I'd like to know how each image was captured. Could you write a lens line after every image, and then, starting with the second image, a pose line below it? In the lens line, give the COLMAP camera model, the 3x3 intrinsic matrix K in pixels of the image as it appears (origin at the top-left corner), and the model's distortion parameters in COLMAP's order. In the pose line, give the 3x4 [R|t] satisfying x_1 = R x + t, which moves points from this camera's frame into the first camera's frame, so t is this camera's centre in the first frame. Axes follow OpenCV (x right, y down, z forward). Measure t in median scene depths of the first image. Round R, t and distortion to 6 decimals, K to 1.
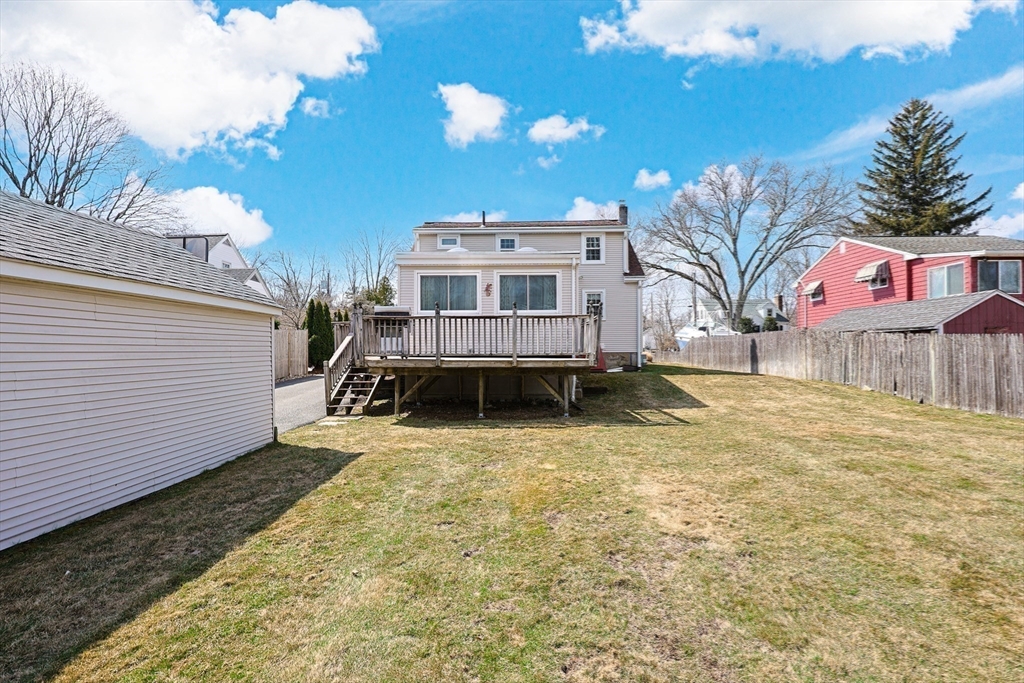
lens RADIAL K [[443.1, 0, 510.1], [0, 443.1, 342.7], [0, 0, 1]] dist [0.013883, 0.000217]
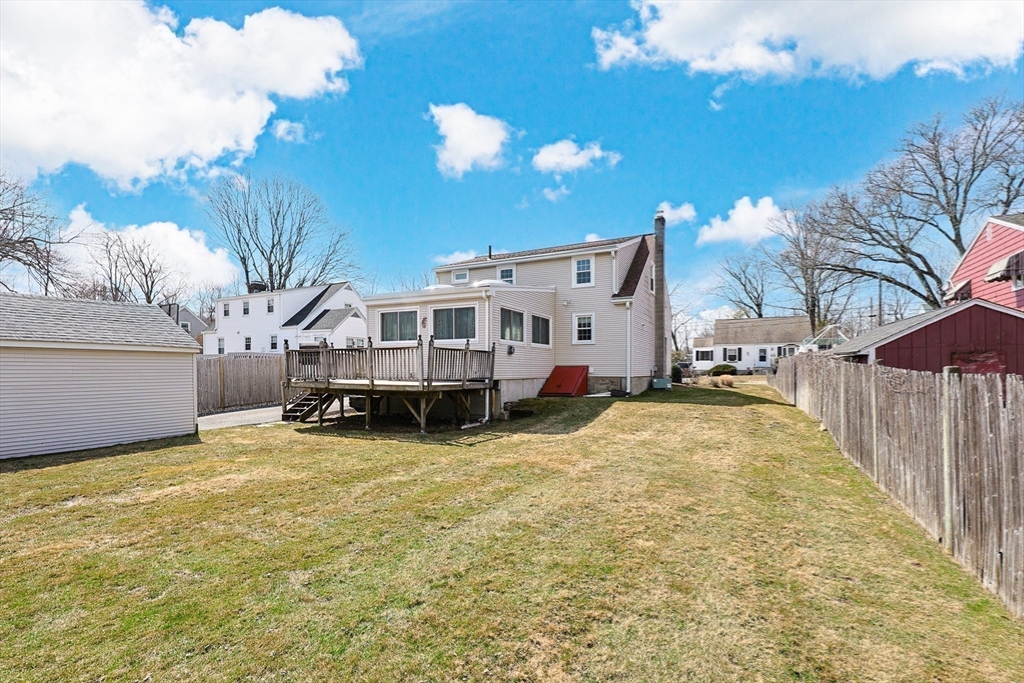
lens RADIAL K [[443.1, 0, 513.0], [0, 443.1, 367.6], [0, 0, 1]] dist [0.013883, 0.000217]
pose [[0.904635, 0.004326, -0.426166, 0.469568], [0.002575, 0.999875, 0.015614, -0.013873], [0.426180, -0.015223, 0.904510, 0.034087]]
